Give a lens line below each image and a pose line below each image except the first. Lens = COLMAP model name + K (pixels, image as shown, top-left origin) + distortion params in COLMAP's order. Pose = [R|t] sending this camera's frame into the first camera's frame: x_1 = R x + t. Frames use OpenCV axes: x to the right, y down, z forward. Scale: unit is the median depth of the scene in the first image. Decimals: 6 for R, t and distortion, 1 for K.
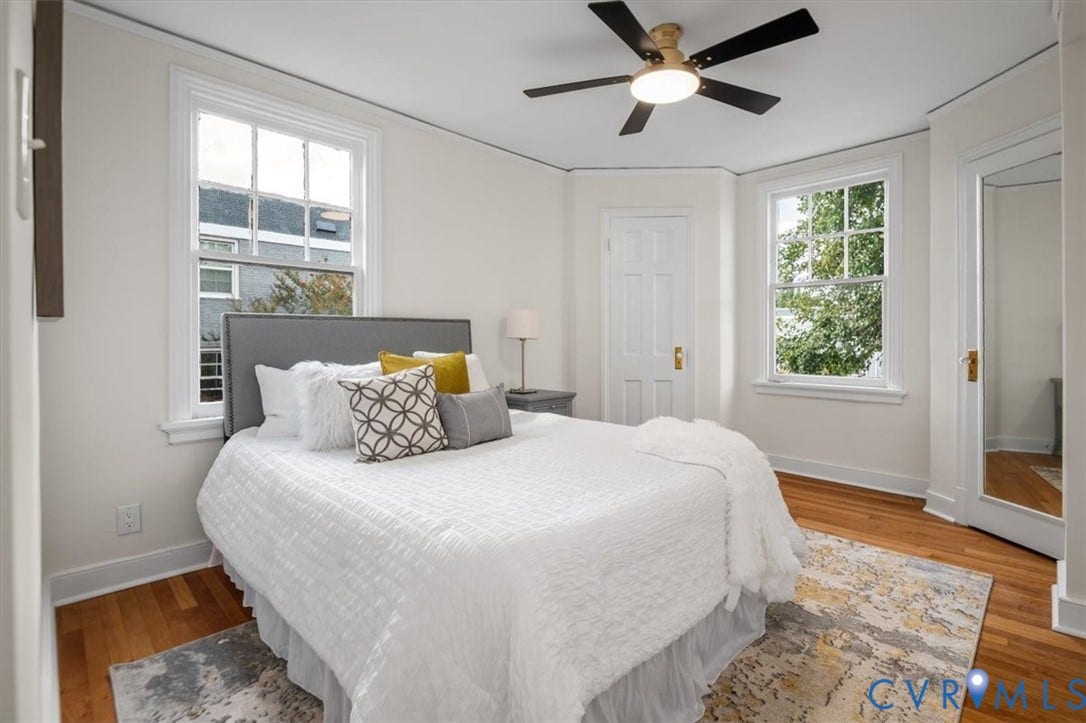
lens RADIAL K [[502.9, 0, 558.3], [0, 502.9, 338.4], [0, 0, 1]] dist [-0.001210, -0.003476]
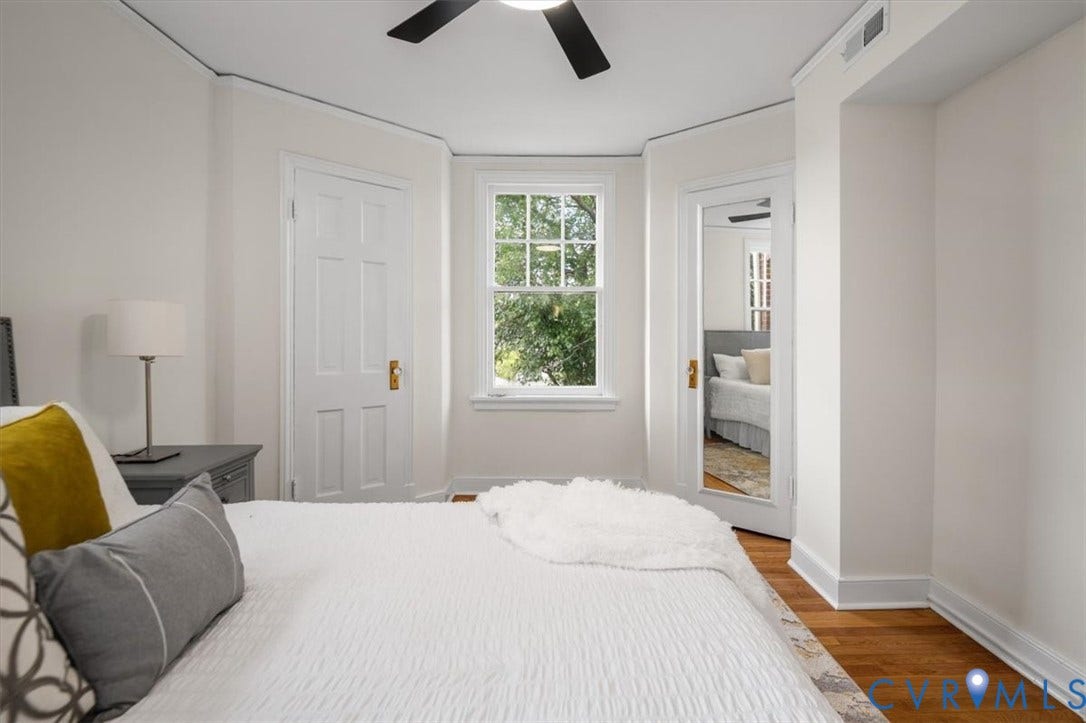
lens RADIAL K [[502.9, 0, 558.3], [0, 502.9, 338.4], [0, 0, 1]] dist [-0.001210, -0.003476]
pose [[0.701006, 0.000414, 0.713155, -0.191618], [-0.003495, 0.999990, 0.002854, -0.028415], [-0.713147, -0.004493, 0.701000, 0.437344]]
